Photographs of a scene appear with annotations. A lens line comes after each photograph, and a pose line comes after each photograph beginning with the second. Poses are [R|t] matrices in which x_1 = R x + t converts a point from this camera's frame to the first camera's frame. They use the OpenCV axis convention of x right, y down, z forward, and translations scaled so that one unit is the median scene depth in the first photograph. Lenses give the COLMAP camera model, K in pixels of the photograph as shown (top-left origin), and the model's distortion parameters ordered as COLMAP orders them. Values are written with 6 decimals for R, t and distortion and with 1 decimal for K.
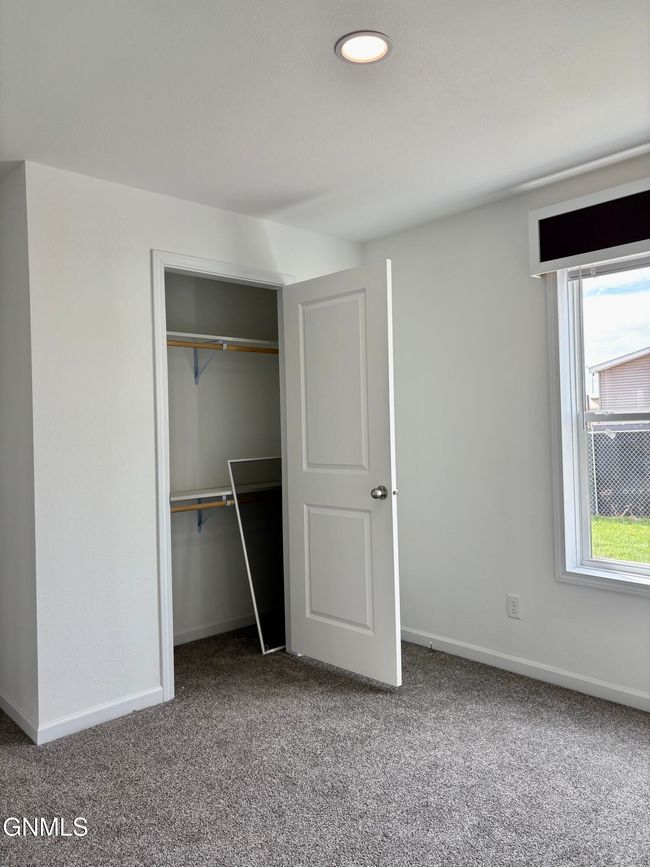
lens RADIAL K [[660.4, 0, 322.6], [0, 660.4, 430.6], [0, 0, 1]] dist [0.042004, -0.056825]
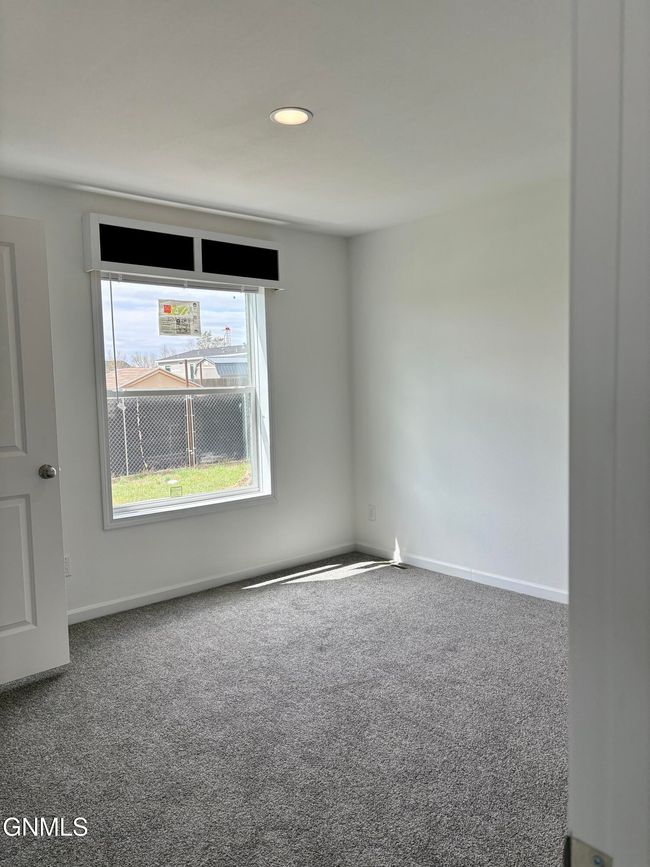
lens RADIAL K [[660.4, 0, 322.6], [0, 660.4, 430.6], [0, 0, 1]] dist [0.042004, -0.056825]
pose [[0.020571, -0.046837, 0.998691, -0.838649], [0.027343, 0.998555, 0.046268, 0.002511], [-0.999414, 0.026355, 0.021822, 0.586006]]
